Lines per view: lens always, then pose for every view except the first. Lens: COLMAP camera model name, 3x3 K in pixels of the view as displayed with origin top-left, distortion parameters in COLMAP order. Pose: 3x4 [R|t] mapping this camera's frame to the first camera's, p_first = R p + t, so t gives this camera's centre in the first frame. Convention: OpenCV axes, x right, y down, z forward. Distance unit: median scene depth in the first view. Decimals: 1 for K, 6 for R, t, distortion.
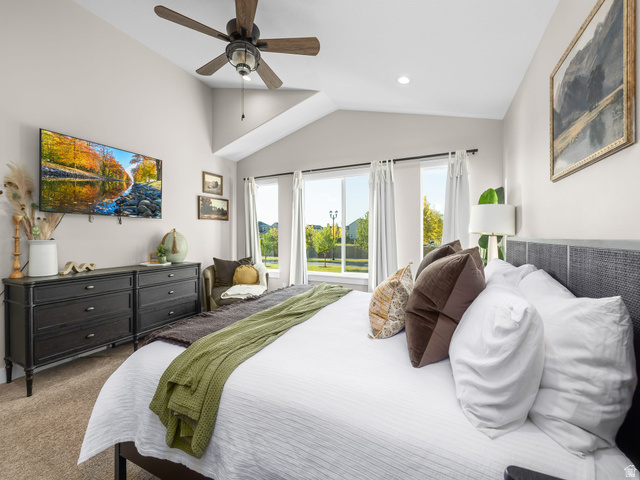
lens RADIAL K [[268.2, 0, 321.0], [0, 268.2, 237.6], [0, 0, 1]] dist [0.000467, 0.000197]
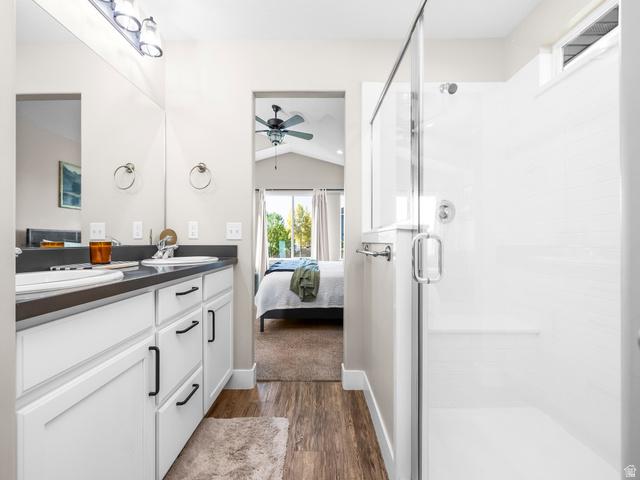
lens RADIAL K [[268.2, 0, 320.3], [0, 268.2, 241.3], [0, 0, 1]] dist [0.000467, 0.000197]
pose [[0.906645, 0.007816, 0.421822, -0.466166], [-0.004609, 0.999952, -0.008623, 0.050735], [-0.421870, 0.005874, 0.906637, -0.497613]]
